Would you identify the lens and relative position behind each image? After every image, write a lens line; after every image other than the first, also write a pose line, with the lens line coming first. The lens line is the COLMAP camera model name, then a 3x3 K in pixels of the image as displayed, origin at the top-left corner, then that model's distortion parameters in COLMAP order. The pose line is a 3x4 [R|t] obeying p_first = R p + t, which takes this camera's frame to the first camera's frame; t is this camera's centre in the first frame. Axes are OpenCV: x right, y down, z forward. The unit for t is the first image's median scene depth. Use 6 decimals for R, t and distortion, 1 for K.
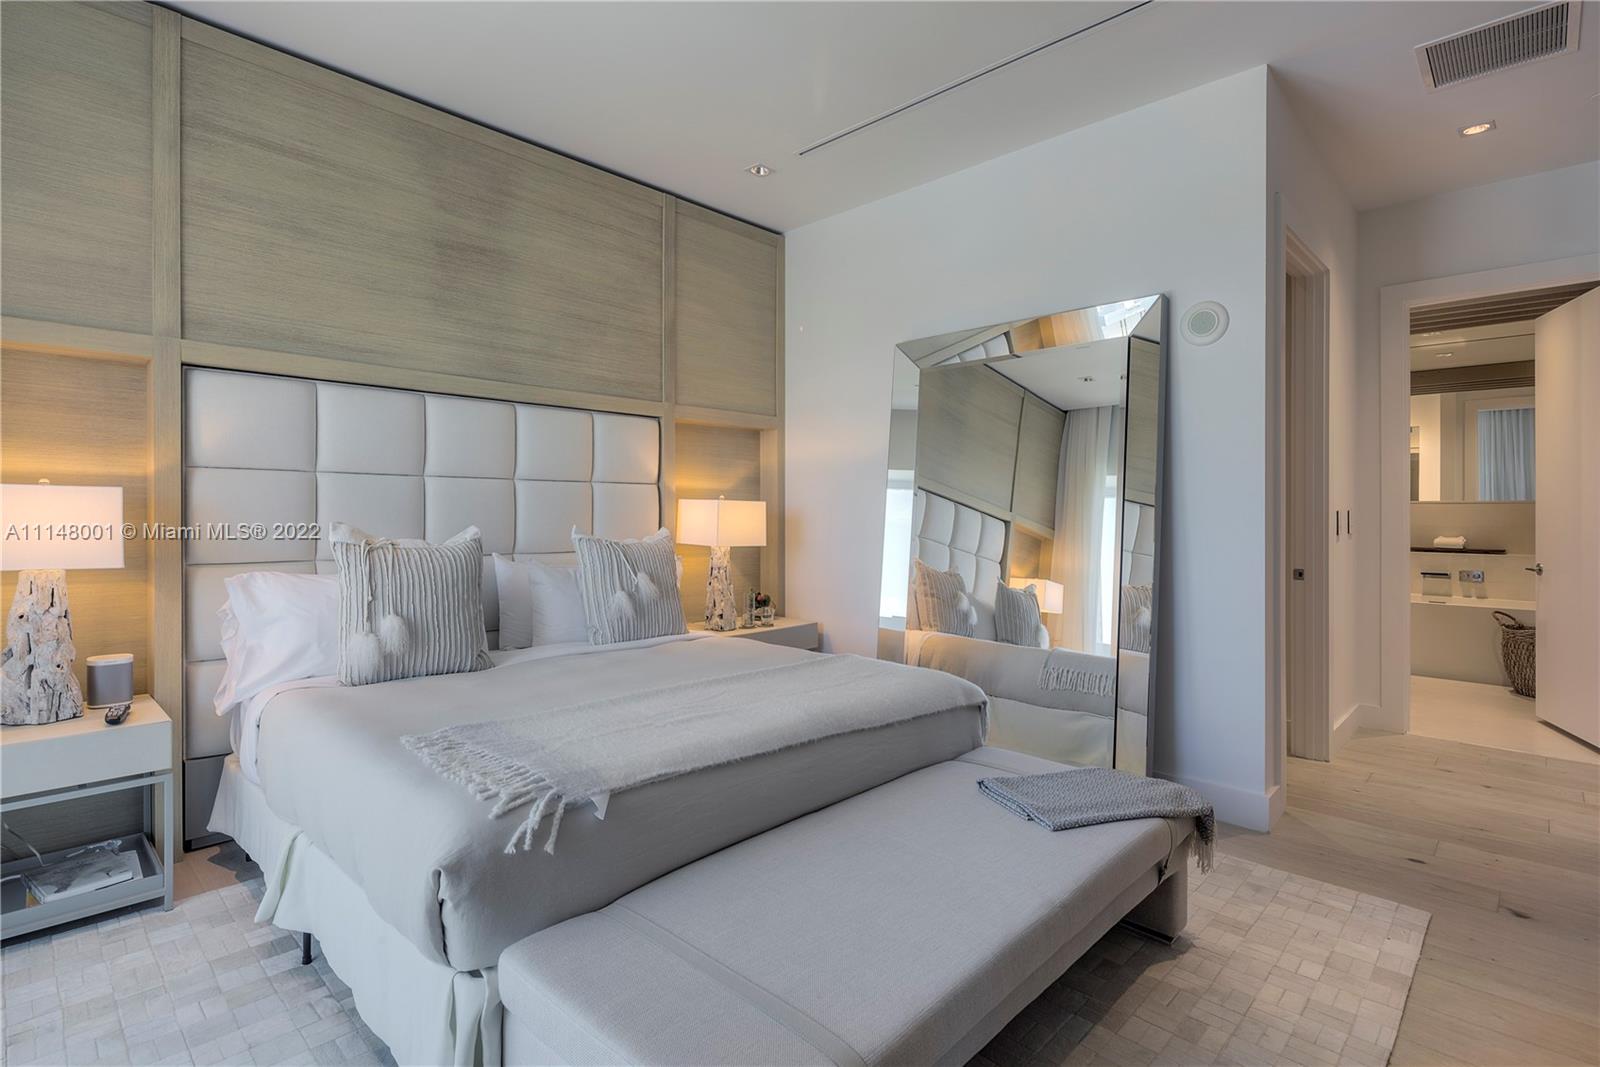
lens RADIAL K [[770.0, 0, 795.5], [0, 770.0, 519.4], [0, 0, 1]] dist [0.001976, -0.004261]
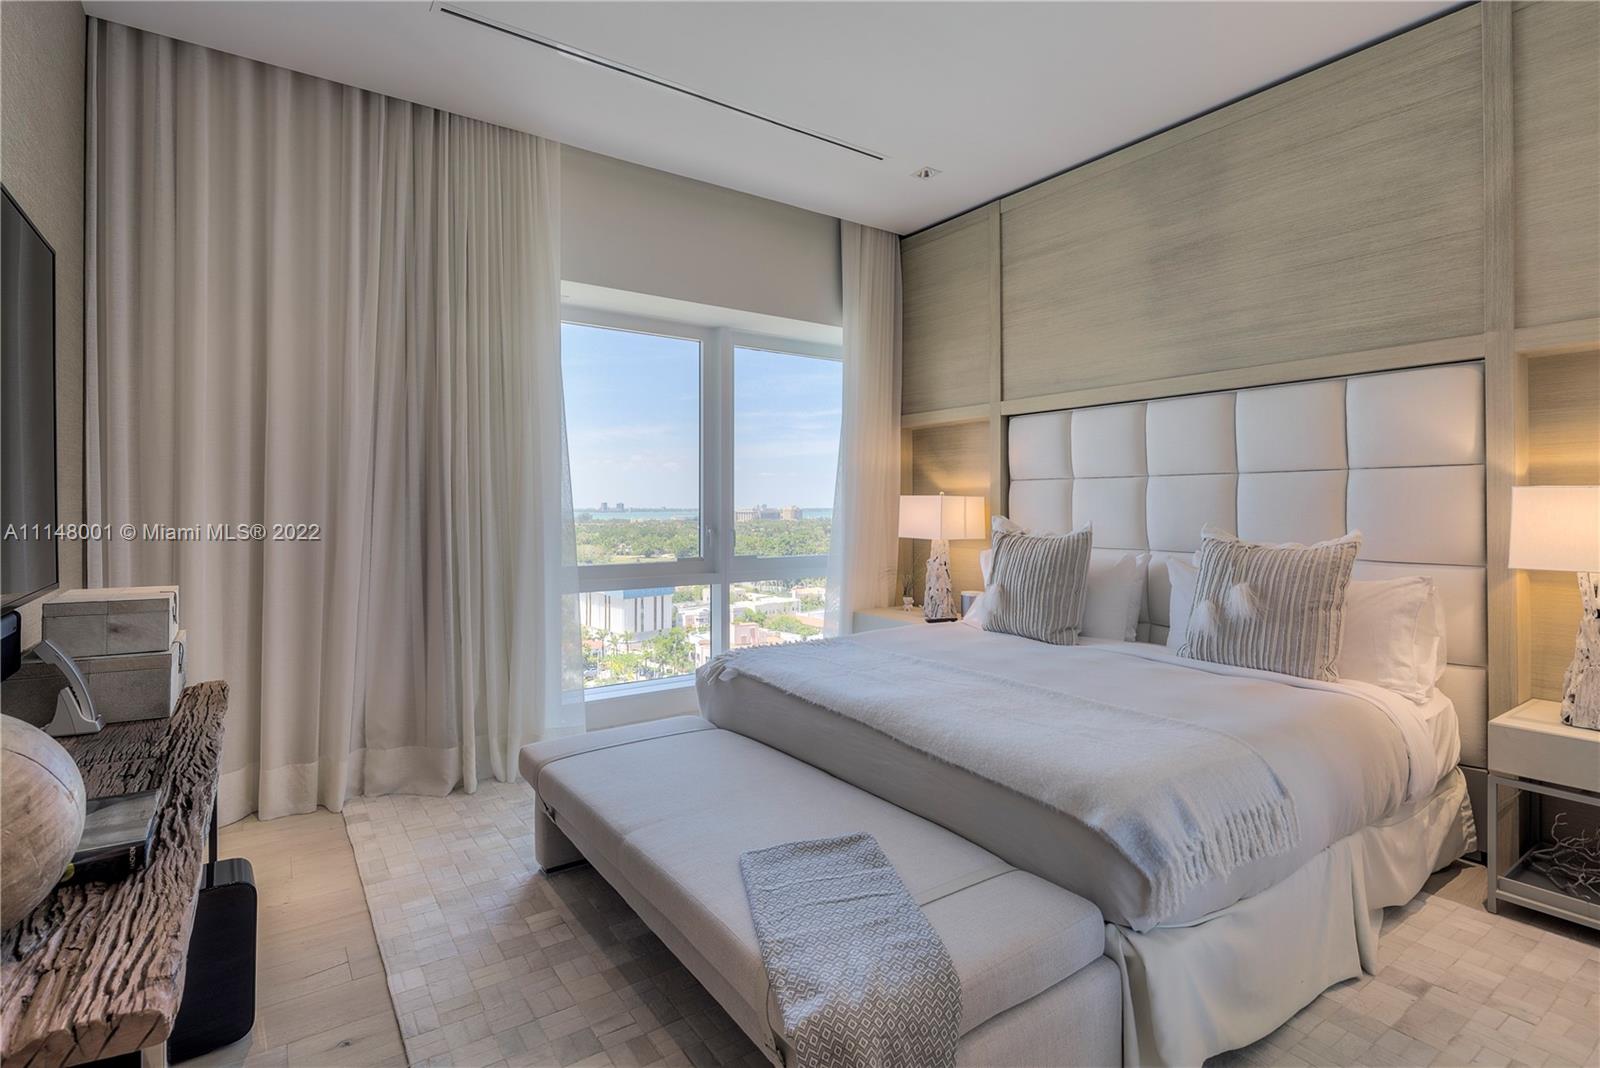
lens RADIAL K [[785.3, 0, 787.3], [0, 785.3, 519.9], [0, 0, 1]] dist [-0.000353, -0.000153]
pose [[-0.207594, 0.012317, -0.978137, 0.709984], [-0.007142, 0.999875, 0.014106, -0.005959], [0.978189, 0.009914, -0.207480, 0.716233]]
